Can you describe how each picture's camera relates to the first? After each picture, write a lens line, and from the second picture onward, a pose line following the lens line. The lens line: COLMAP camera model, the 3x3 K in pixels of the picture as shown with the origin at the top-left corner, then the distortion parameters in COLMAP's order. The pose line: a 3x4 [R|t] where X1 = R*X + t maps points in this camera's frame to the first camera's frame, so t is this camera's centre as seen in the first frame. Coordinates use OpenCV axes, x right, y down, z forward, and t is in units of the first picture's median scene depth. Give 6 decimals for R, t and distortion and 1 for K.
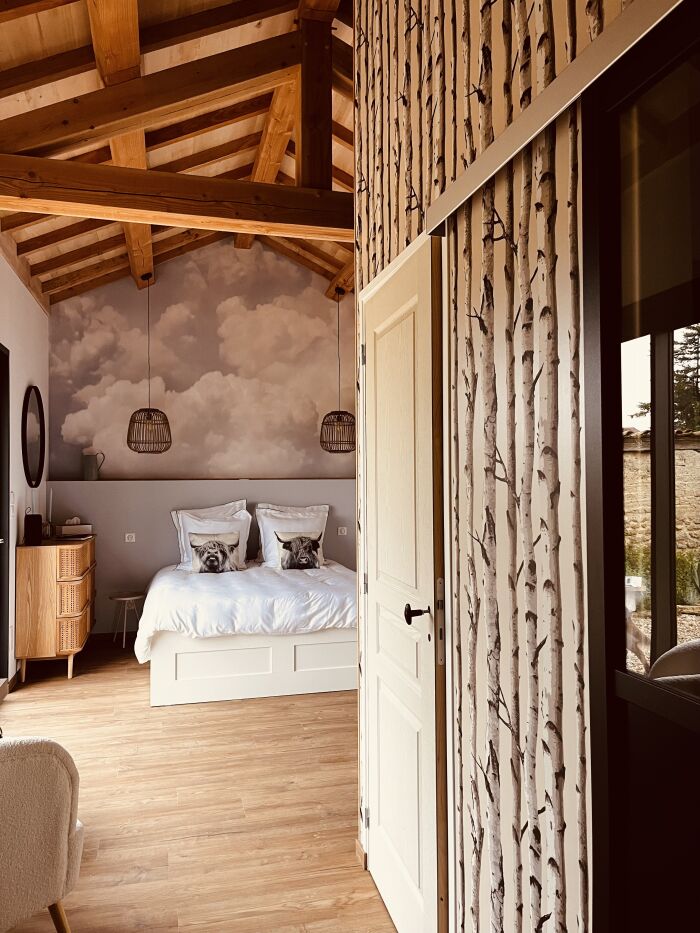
lens RADIAL K [[701.9, 0, 350.0], [0, 701.9, 461.7], [0, 0, 1]] dist [0.060285, -0.079118]
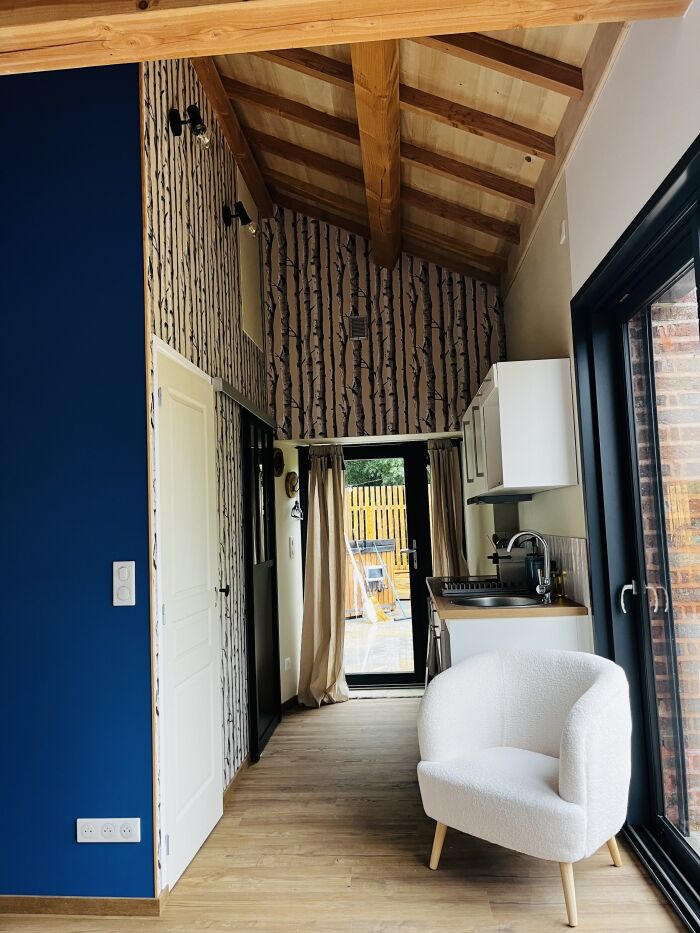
lens RADIAL K [[709.3, 0, 348.4], [0, 709.3, 464.9], [0, 0, 1]] dist [0.066961, -0.087980]
pose [[-0.944624, 0.070301, 0.320536, -0.514852], [0.038331, 0.993735, -0.104987, 0.064252], [-0.325909, -0.086887, -0.941400, 1.676389]]
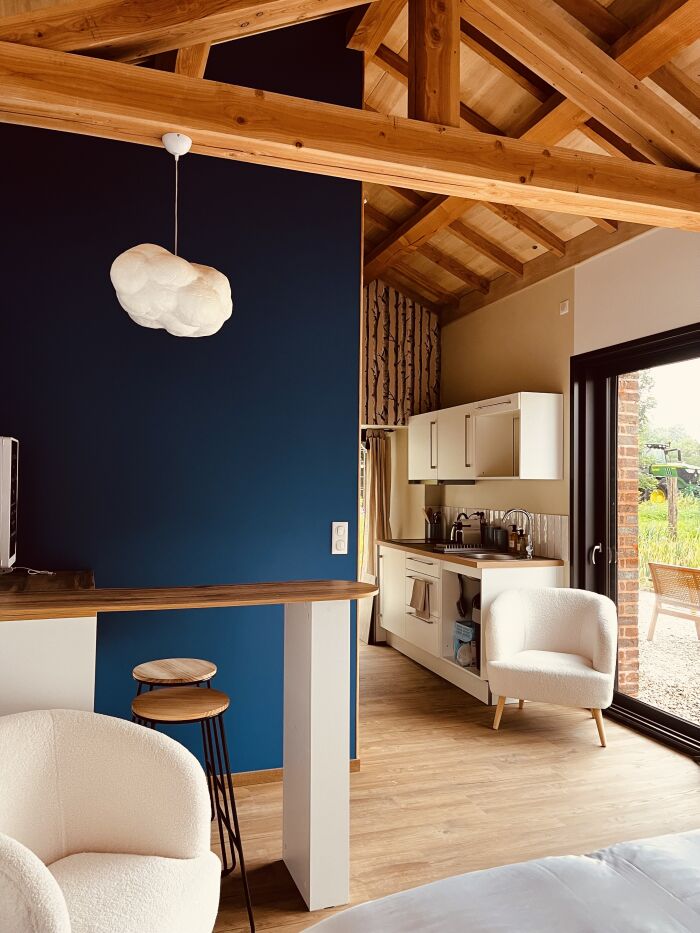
lens RADIAL K [[710.7, 0, 340.1], [0, 710.7, 466.3], [0, 0, 1]] dist [0.062690, -0.090033]
pose [[-0.997624, -0.005285, -0.068691, 0.127392], [-0.001919, 0.998798, -0.048980, 0.044011], [0.068868, -0.048732, -0.996435, 2.130301]]
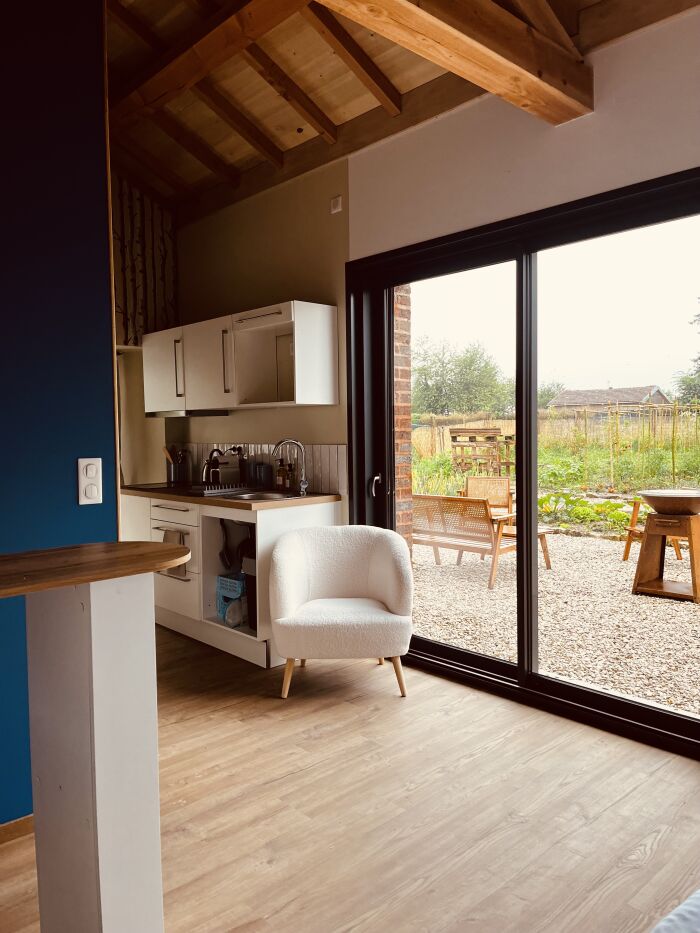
lens RADIAL K [[711.9, 0, 351.6], [0, 711.9, 457.6], [0, 0, 1]] dist [0.037535, -0.007893]
pose [[-0.878342, 0.039760, -0.476377, 0.175157], [0.033251, 0.999203, 0.022089, 0.070164], [0.476876, 0.003562, -0.878963, 1.813988]]
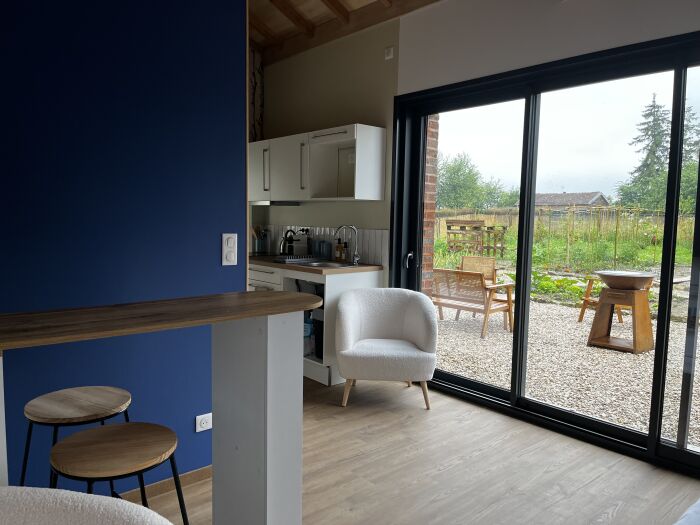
lens RADIAL K [[534.1, 0, 346.1], [0, 534.1, 265.1], [0, 0, 1]] dist [0.037535, -0.007893]
pose [[-0.894032, 0.031124, -0.446920, 0.276644], [-0.000875, 0.997460, 0.071217, 0.067705], [0.448002, 0.064061, -0.891735, 1.830302]]
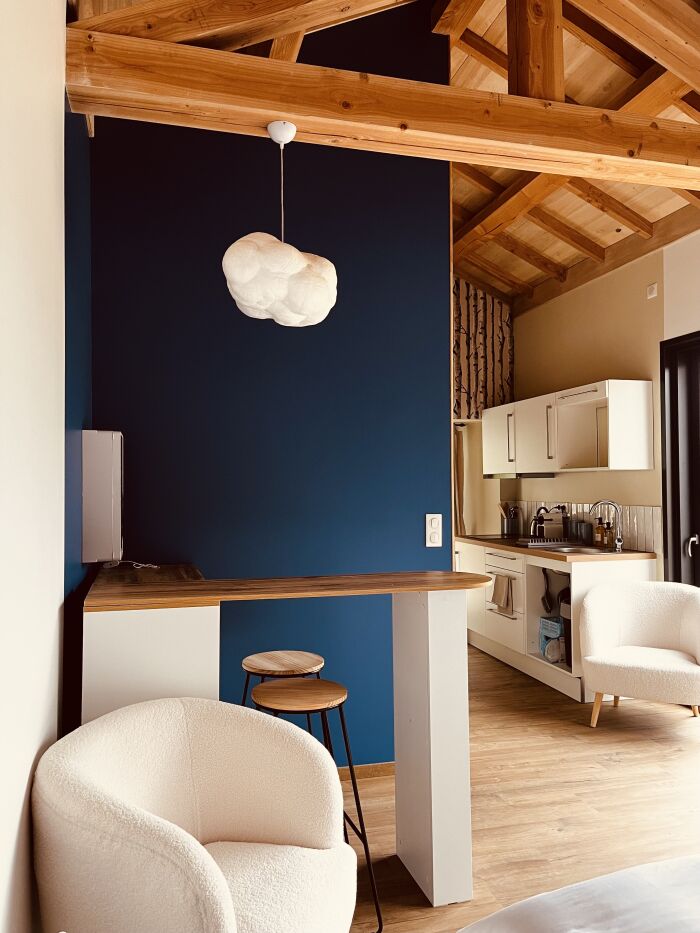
lens RADIAL K [[710.7, 0, 340.1], [0, 710.7, 466.3], [0, 0, 1]] dist [0.062690, -0.090033]
pose [[-0.999920, 0.012533, -0.001715, 0.201777], [0.012605, 0.998588, -0.051601, 0.059385], [0.001066, -0.051619, -0.998666, 2.112785]]
